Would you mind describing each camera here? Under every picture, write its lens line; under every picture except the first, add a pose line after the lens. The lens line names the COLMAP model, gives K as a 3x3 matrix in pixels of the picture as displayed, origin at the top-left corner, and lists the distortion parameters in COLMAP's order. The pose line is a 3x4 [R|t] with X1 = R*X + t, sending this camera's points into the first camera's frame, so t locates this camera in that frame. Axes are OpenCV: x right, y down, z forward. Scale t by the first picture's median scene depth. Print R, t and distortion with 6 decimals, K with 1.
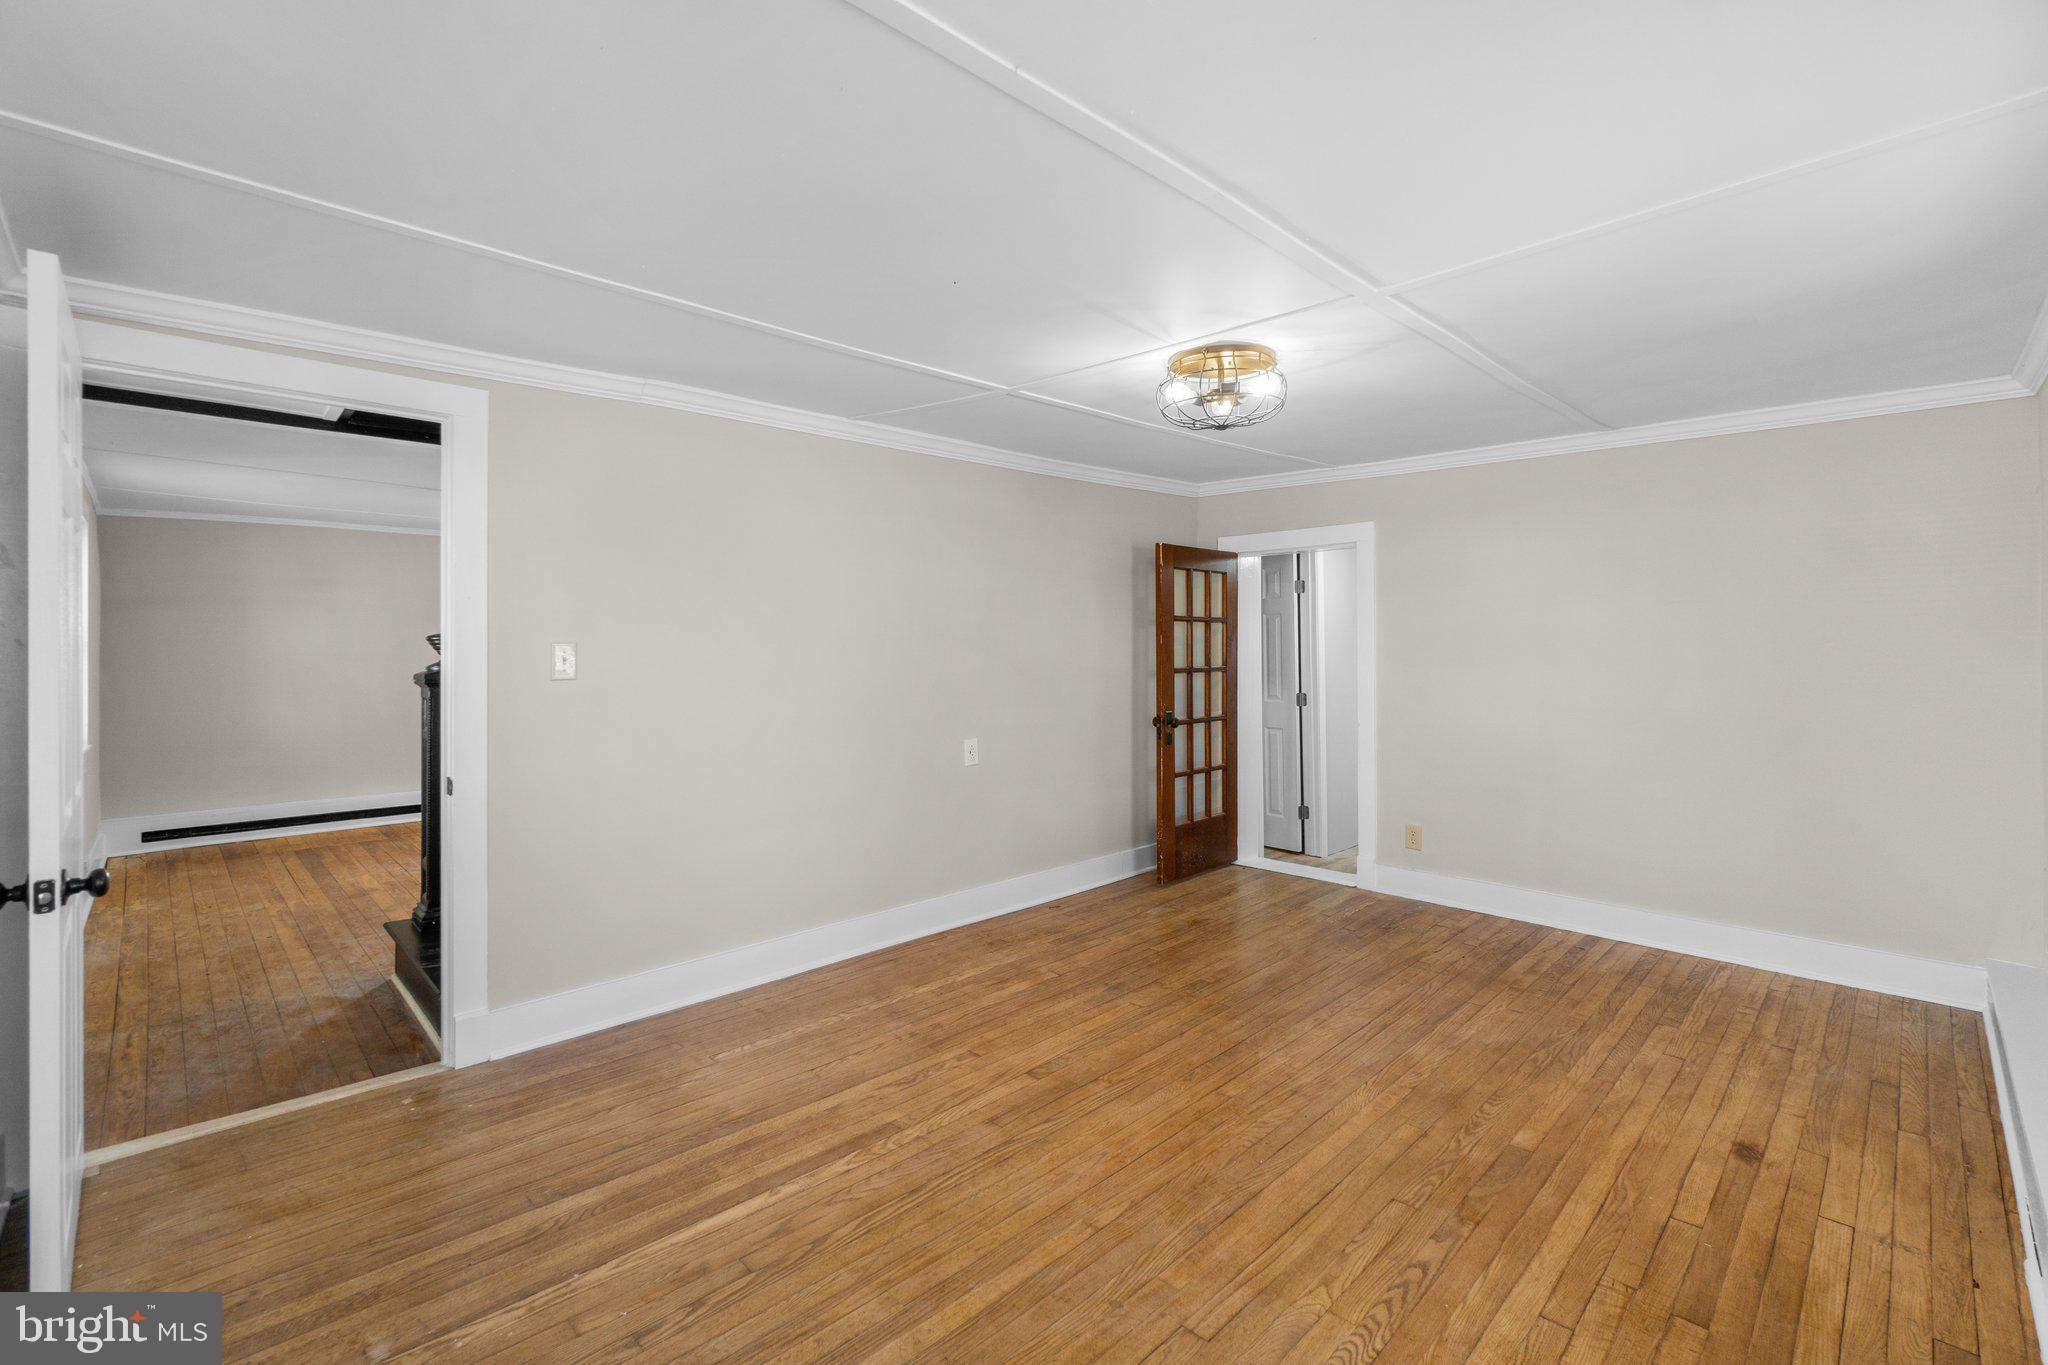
lens RADIAL K [[878.7, 0, 1018.3], [0, 878.7, 647.5], [0, 0, 1]] dist [-0.007913, 0.002110]
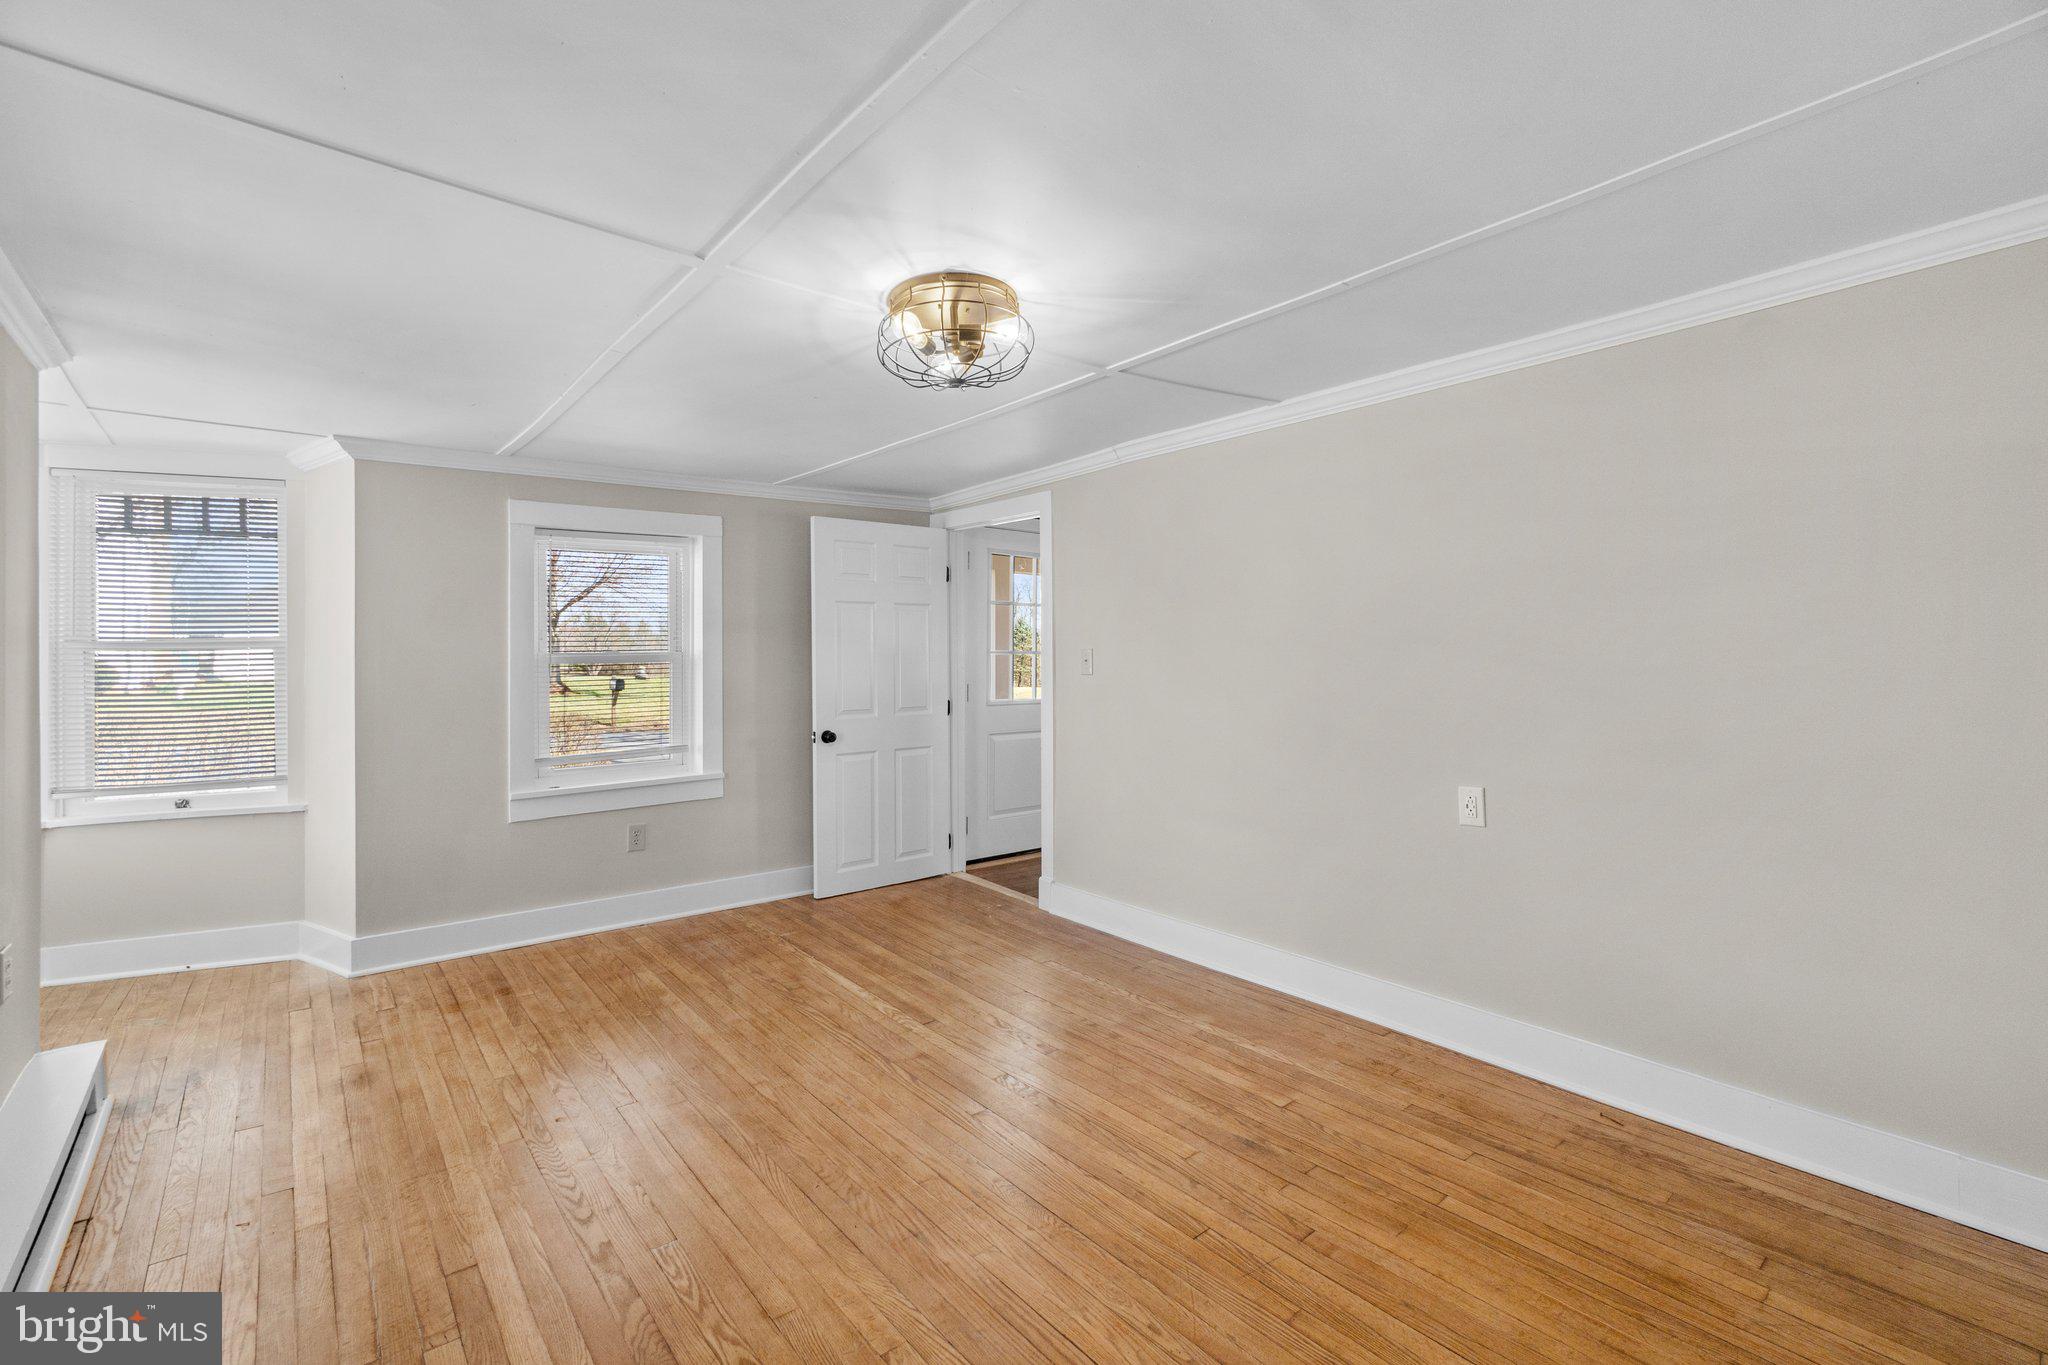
lens RADIAL K [[878.7, 0, 1023.4], [0, 878.7, 666.0], [0, 0, 1]] dist [-0.007913, 0.002110]
pose [[-0.067161, 0.015055, -0.997629, 1.126226], [-0.000945, 0.999885, 0.015153, -0.000031], [0.997742, 0.001961, -0.067139, 1.211924]]
